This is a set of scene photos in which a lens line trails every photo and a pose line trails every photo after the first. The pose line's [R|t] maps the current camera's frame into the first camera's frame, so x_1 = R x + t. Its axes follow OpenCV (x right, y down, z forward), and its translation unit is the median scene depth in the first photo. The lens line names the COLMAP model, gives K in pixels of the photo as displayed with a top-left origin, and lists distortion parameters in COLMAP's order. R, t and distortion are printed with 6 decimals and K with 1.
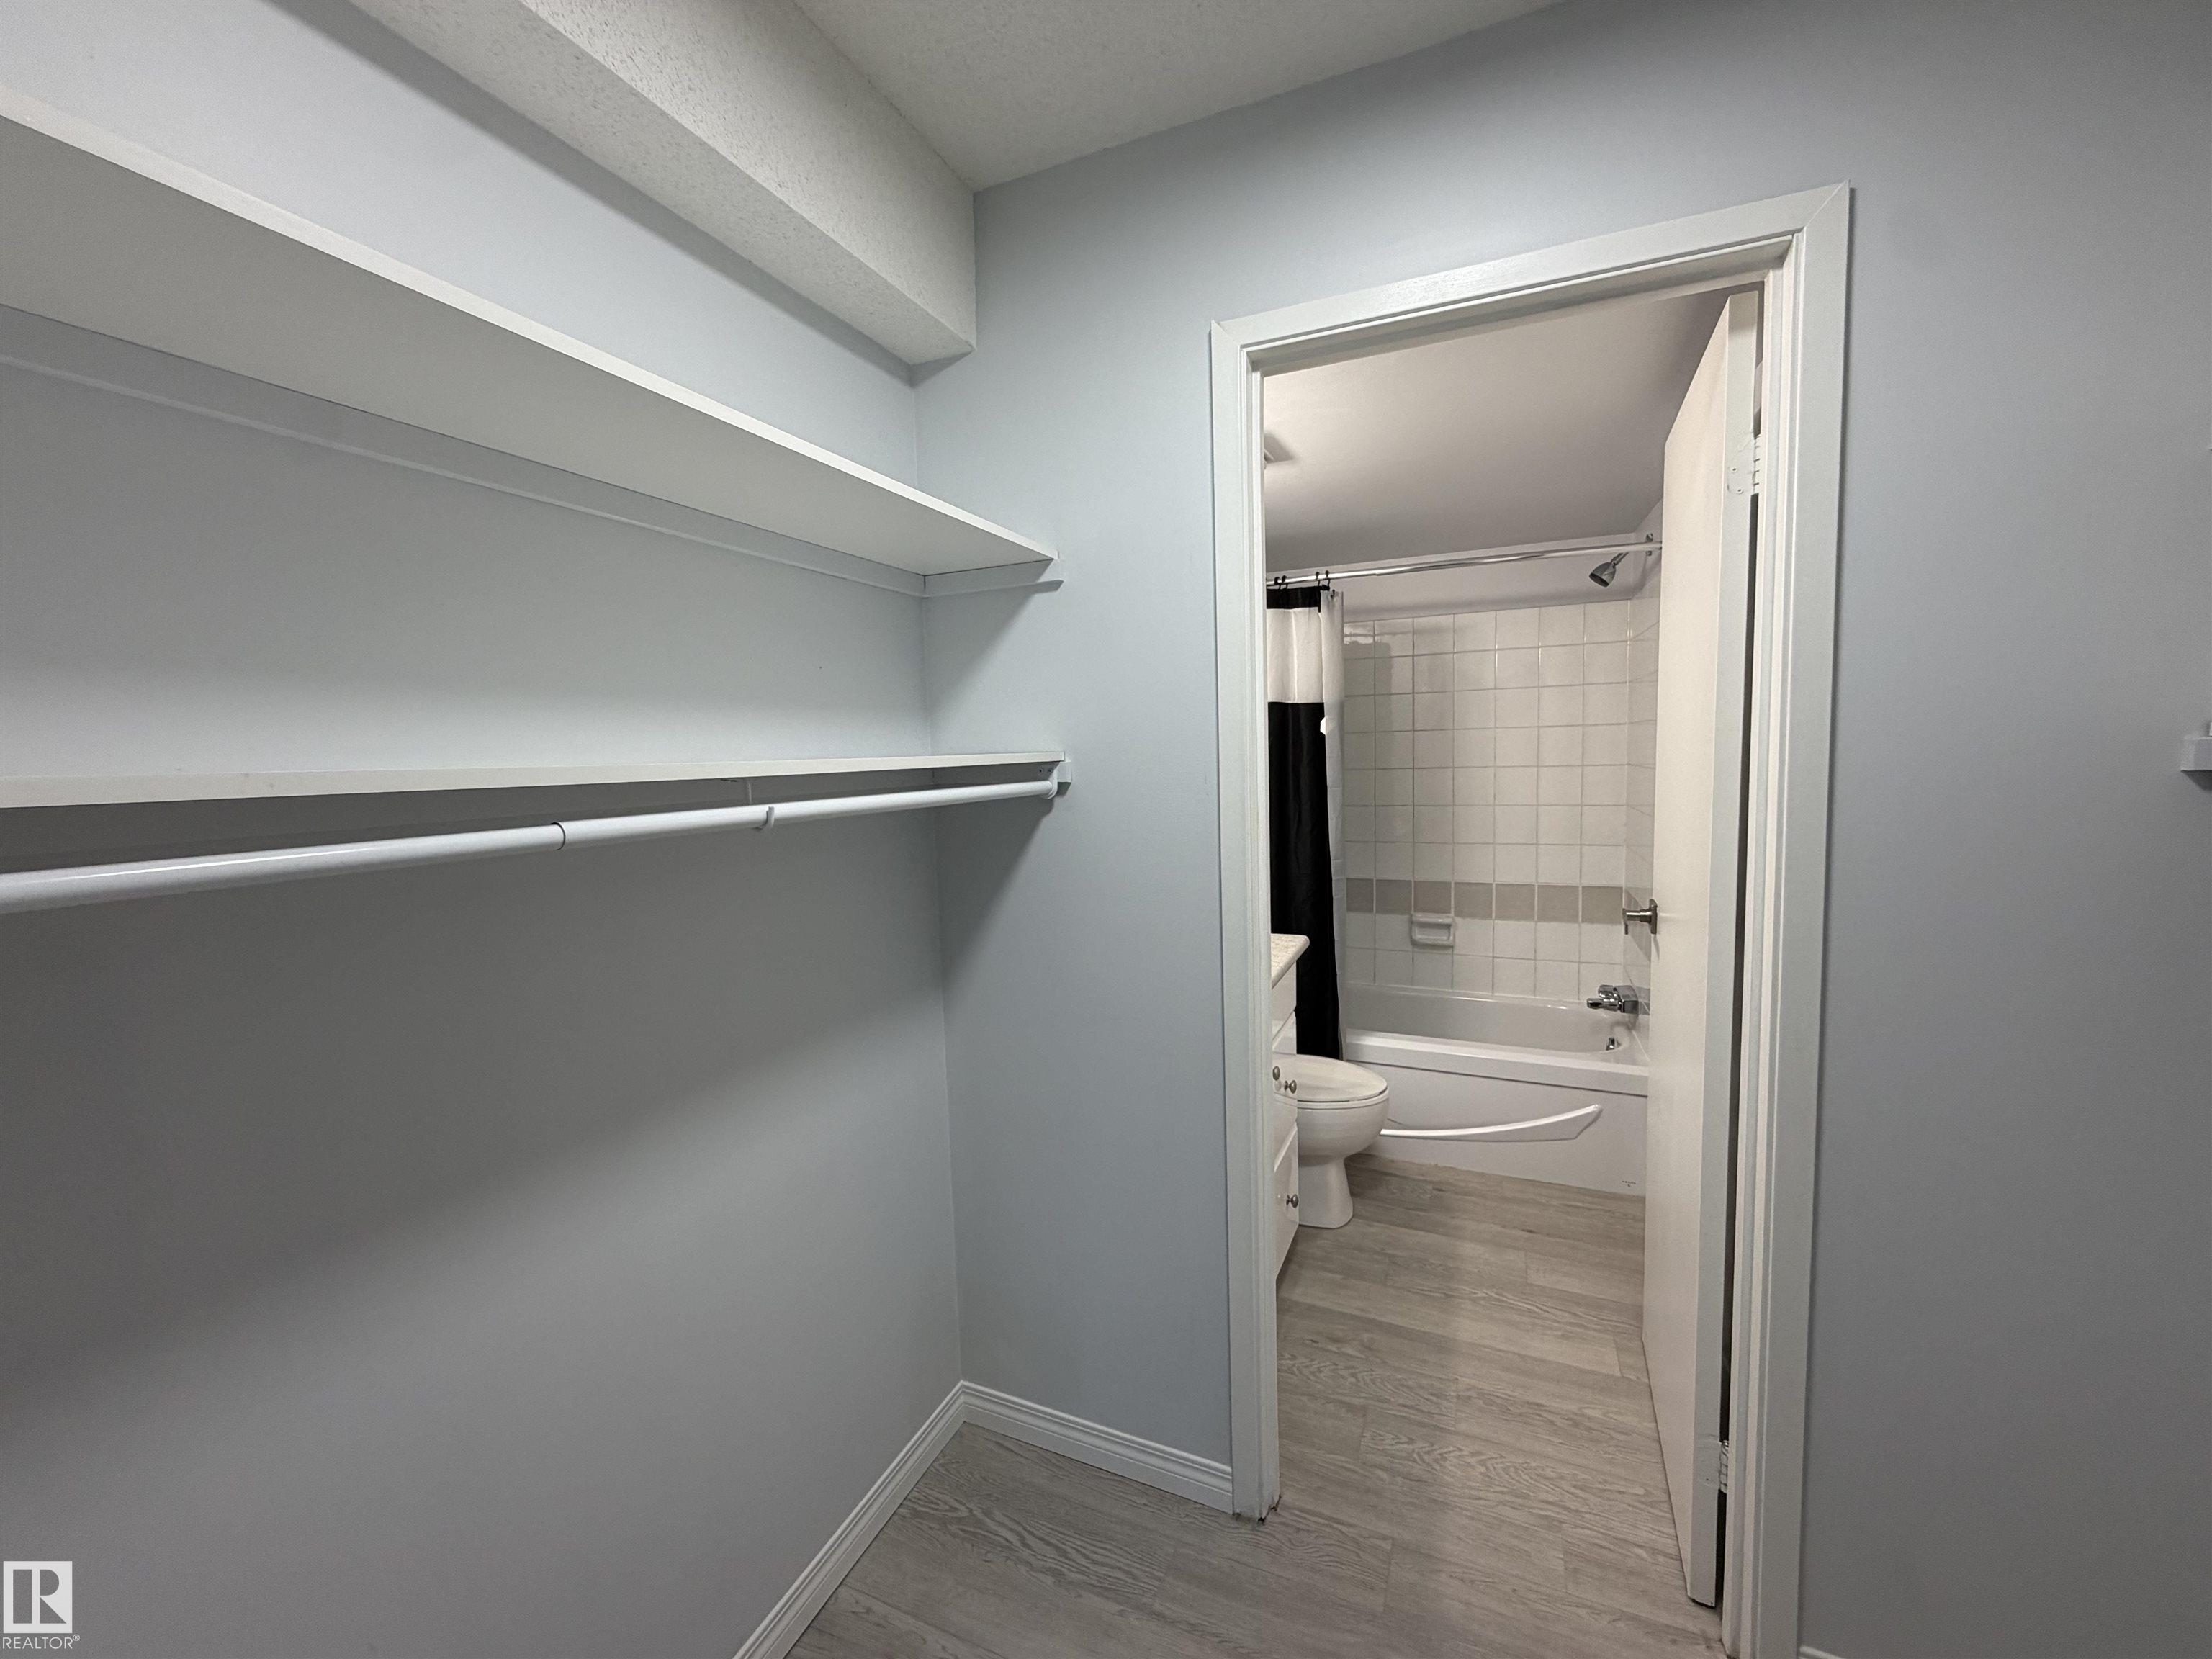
lens RADIAL K [[880.5, 0, 1095.4], [0, 880.5, 830.6], [0, 0, 1]] dist [0.000979, -0.000481]
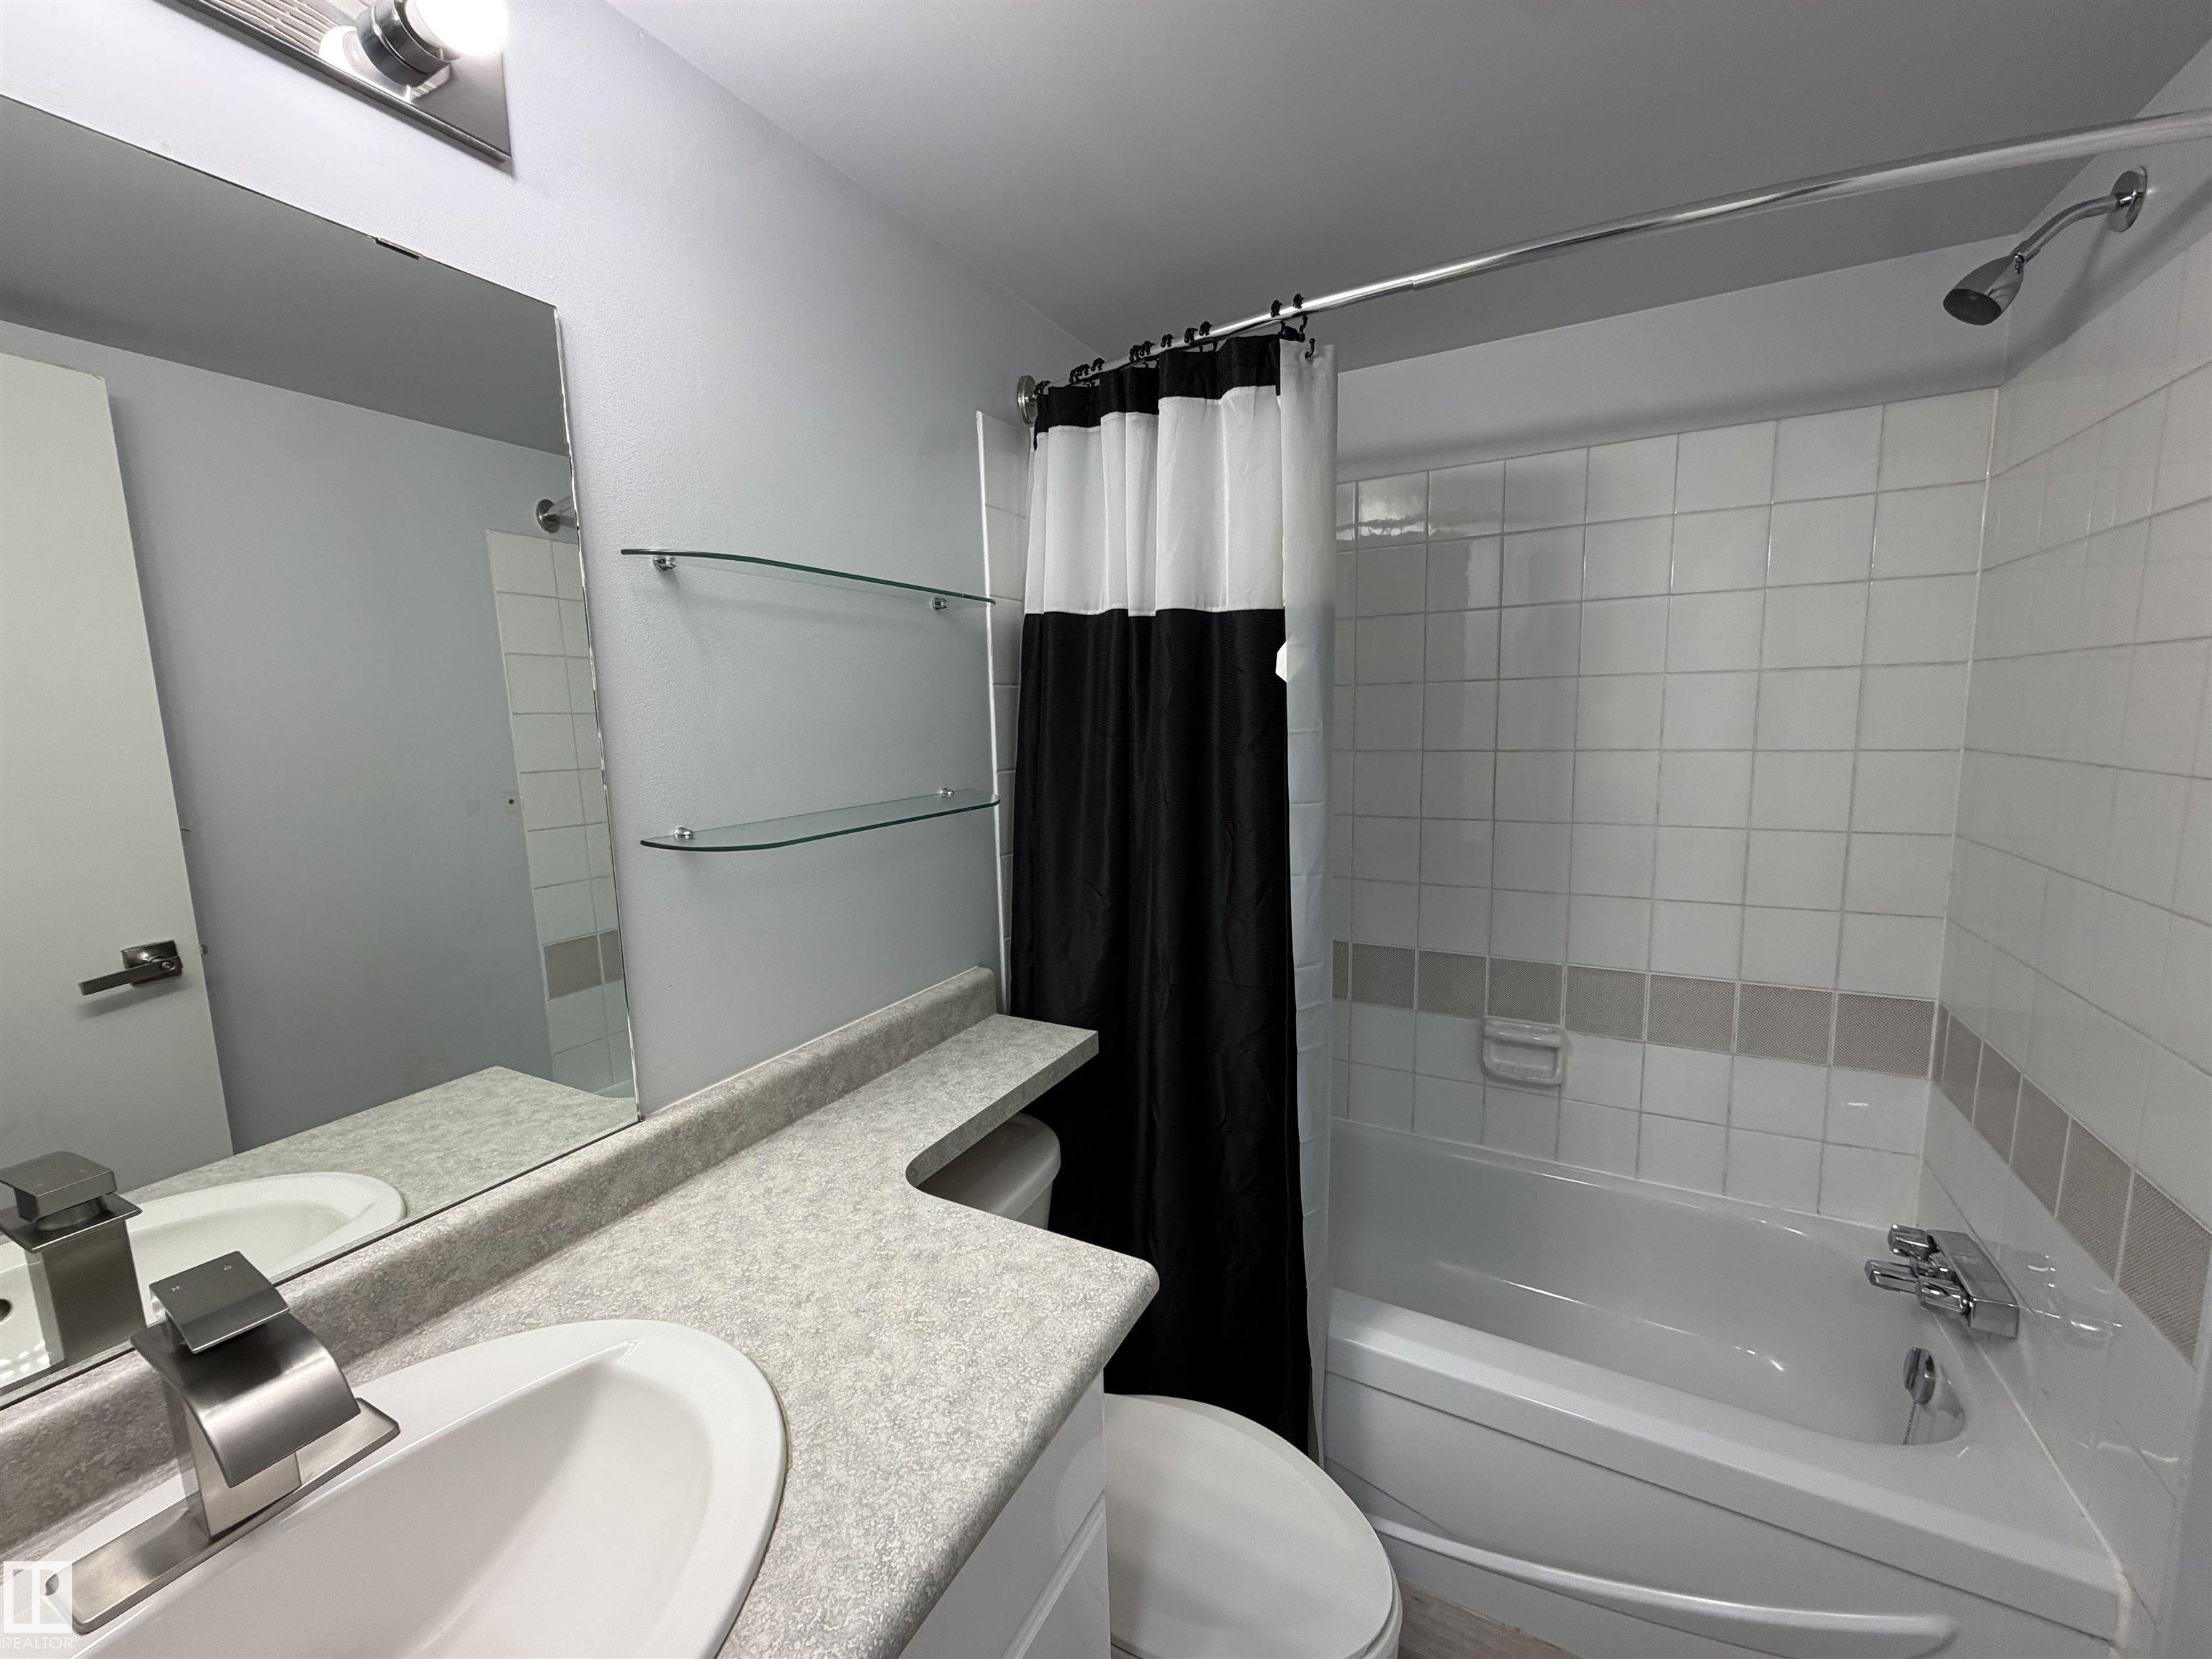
lens RADIAL K [[880.5, 0, 1096.1], [0, 880.5, 829.9], [0, 0, 1]] dist [0.000979, -0.000481]
pose [[0.996535, 0.014773, -0.081850, 0.175486], [-0.011022, 0.998876, 0.046096, -0.047227], [0.082439, -0.045034, 0.995578, 0.477444]]
